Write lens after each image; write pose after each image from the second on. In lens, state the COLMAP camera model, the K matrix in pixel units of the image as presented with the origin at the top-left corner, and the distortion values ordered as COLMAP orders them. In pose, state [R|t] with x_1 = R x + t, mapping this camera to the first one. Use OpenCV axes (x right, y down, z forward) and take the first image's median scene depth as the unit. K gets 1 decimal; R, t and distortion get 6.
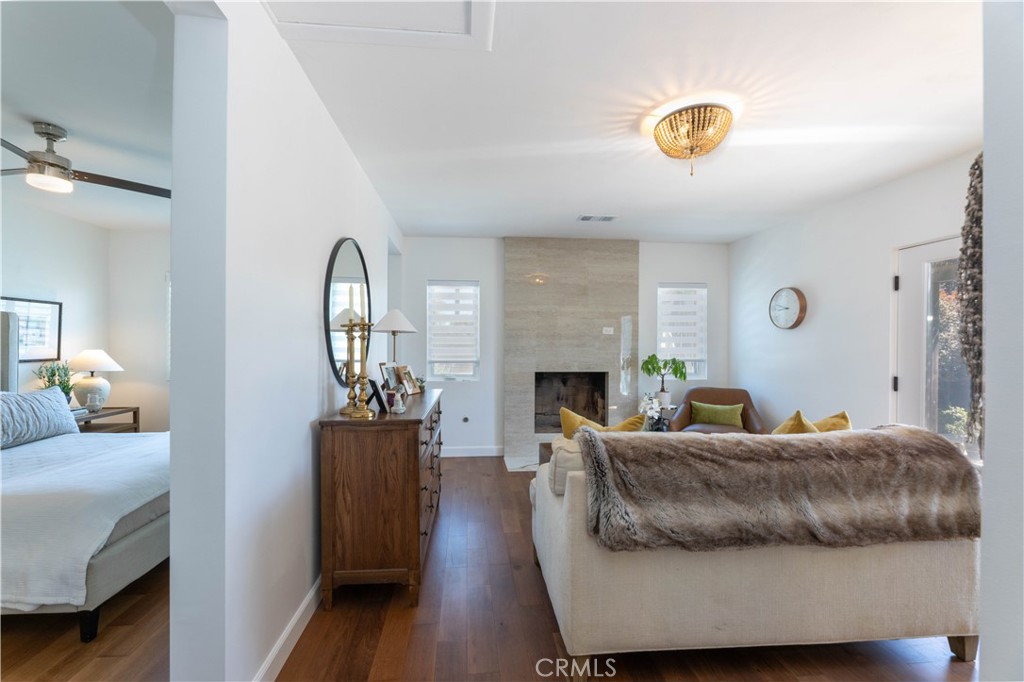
lens RADIAL K [[411.2, 0, 503.4], [0, 411.2, 348.1], [0, 0, 1]] dist [0.002628, 0.000009]
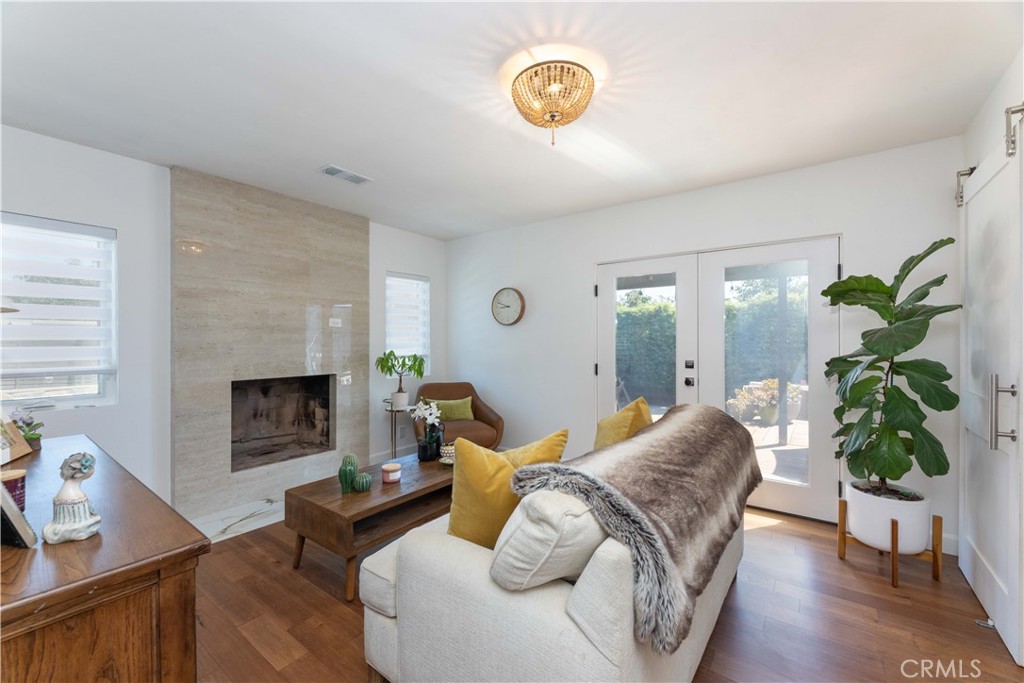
lens RADIAL K [[411.2, 0, 499.8], [0, 411.2, 339.9], [0, 0, 1]] dist [0.002628, 0.000009]
pose [[0.677937, -0.004125, 0.735108, -0.119247], [0.011165, 0.999927, -0.004686, -0.001180], [-0.735035, 0.011385, 0.677933, 0.223395]]
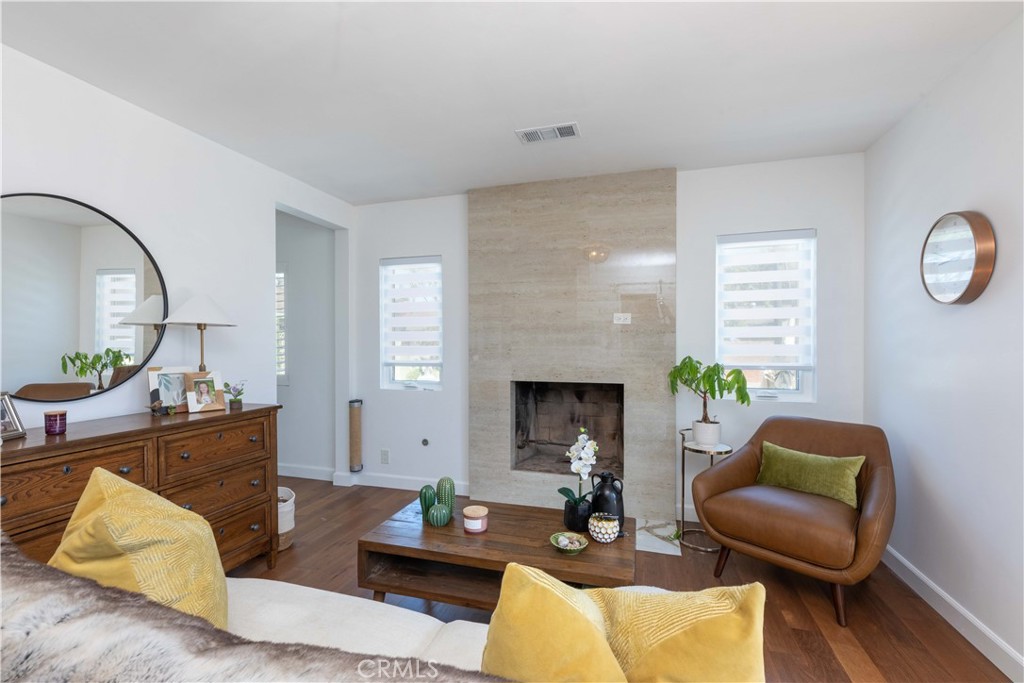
lens RADIAL K [[454.0, 0, 500.6], [0, 454.0, 347.8], [0, 0, 1]] dist [-0.000609, -0.000315]
pose [[0.925731, 0.000321, -0.378181, 0.348360], [0.001684, 0.999986, 0.004972, -0.001438], [0.378178, -0.005239, 0.925718, 0.289819]]
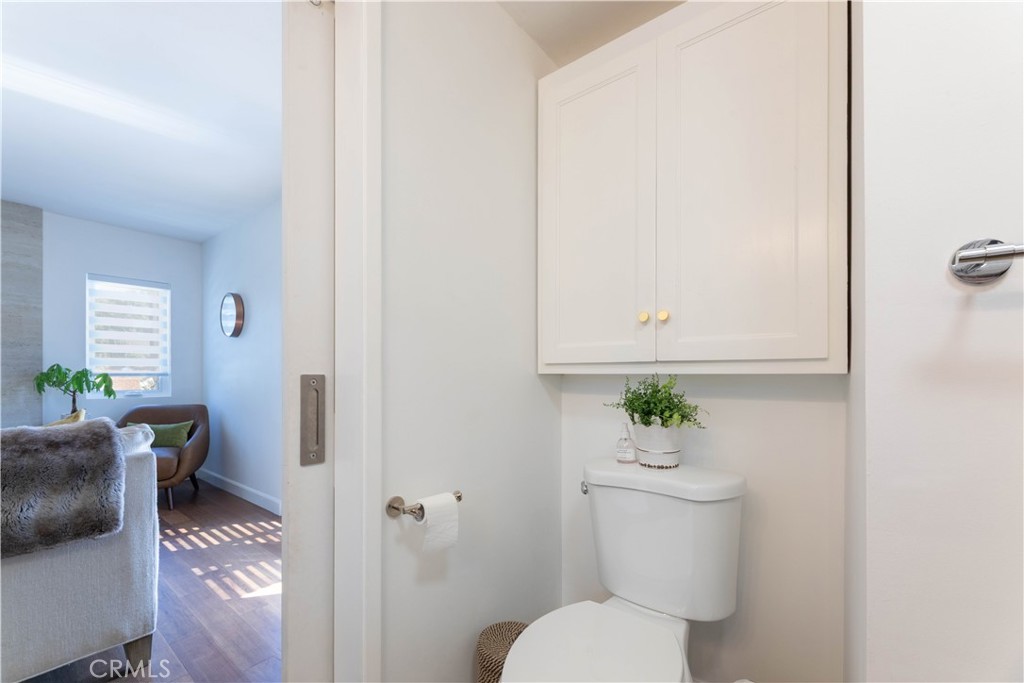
lens RADIAL K [[411.2, 0, 500.8], [0, 411.2, 370.5], [0, 0, 1]] dist [0.002628, 0.000009]
pose [[0.688124, -0.000419, 0.725593, 0.362270], [0.011093, 0.999889, -0.009942, 0.040441], [-0.725508, 0.014890, 0.688053, -0.084448]]
